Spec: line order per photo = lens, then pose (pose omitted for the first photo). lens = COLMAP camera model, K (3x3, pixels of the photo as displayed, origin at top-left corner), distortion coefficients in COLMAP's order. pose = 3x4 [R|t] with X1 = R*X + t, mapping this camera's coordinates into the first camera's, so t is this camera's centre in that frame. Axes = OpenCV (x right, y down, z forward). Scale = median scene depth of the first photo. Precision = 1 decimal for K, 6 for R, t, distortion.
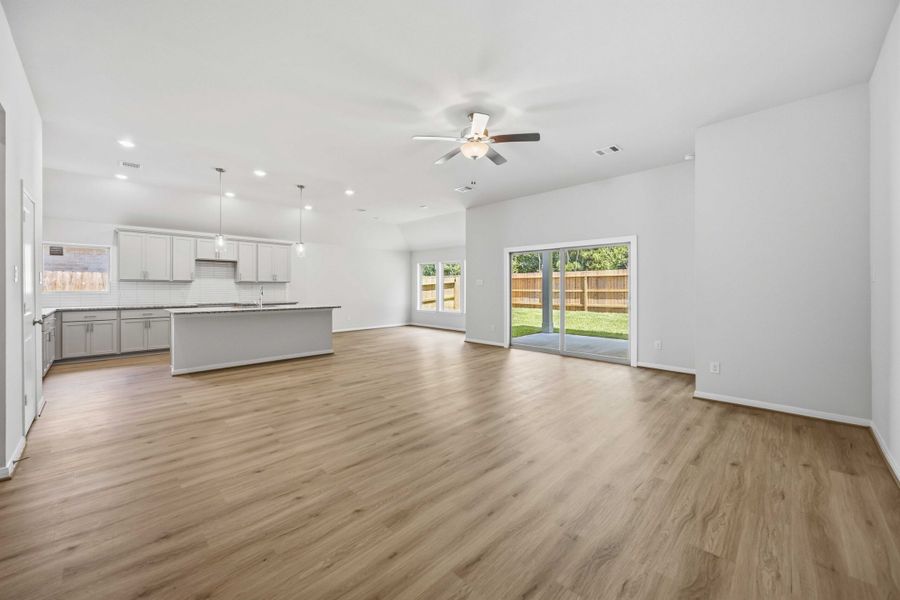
lens RADIAL K [[348.3, 0, 450.1], [0, 348.3, 290.1], [0, 0, 1]] dist [-0.001273, -0.000213]
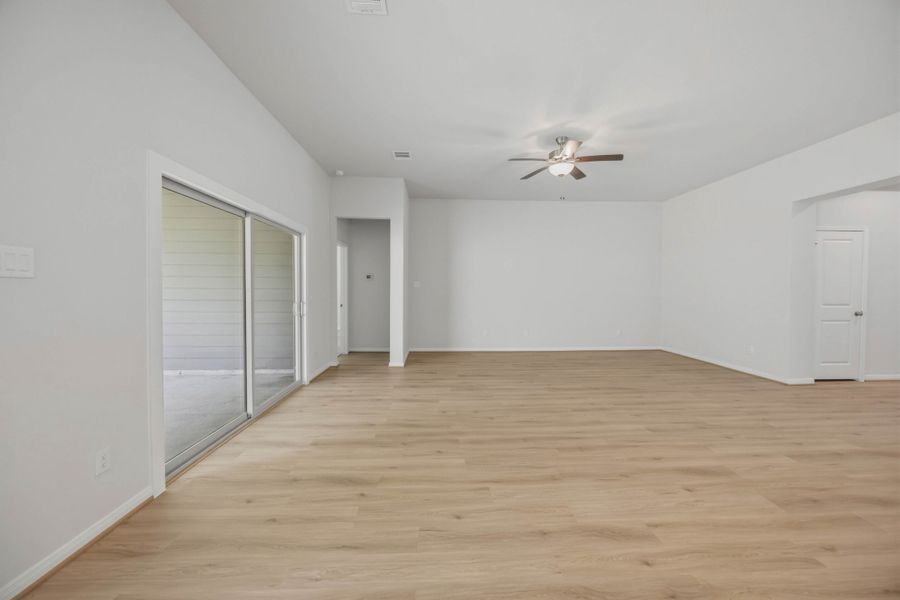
lens RADIAL K [[348.3, 0, 450.1], [0, 348.3, 290.1], [0, 0, 1]] dist [-0.001273, -0.000213]
pose [[-0.735245, 0.002549, 0.677797, -0.227977], [0.005938, 0.999979, 0.002681, -0.006192], [-0.677776, 0.005996, -0.735244, 1.078885]]
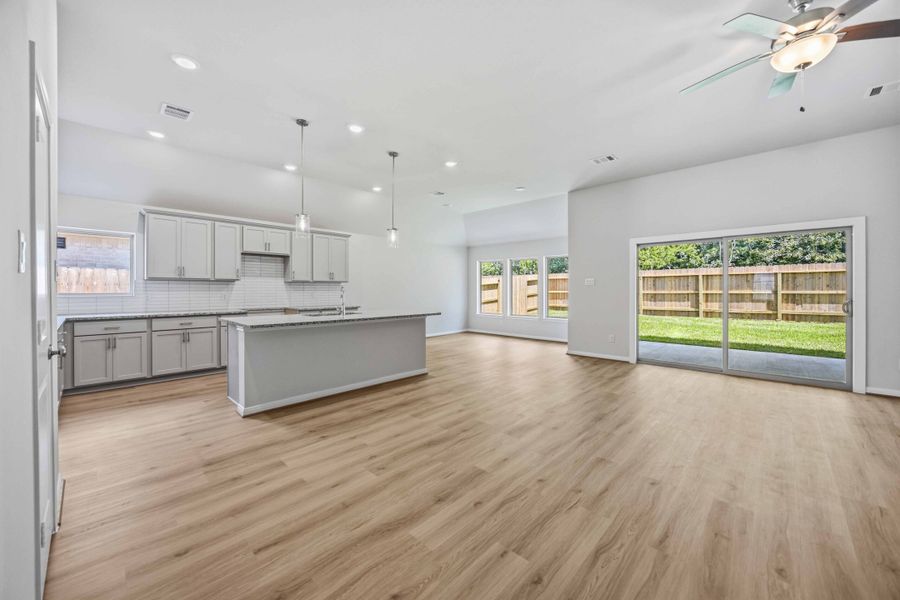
lens RADIAL K [[347.4, 0, 451.6], [0, 347.4, 292.6], [0, 0, 1]] dist [-0.001555, -0.000147]
pose [[0.999837, -0.000182, 0.018036, -0.278811], [0.000116, 0.999993, 0.003689, -0.000649], [-0.018037, -0.003686, 0.999831, 0.216443]]
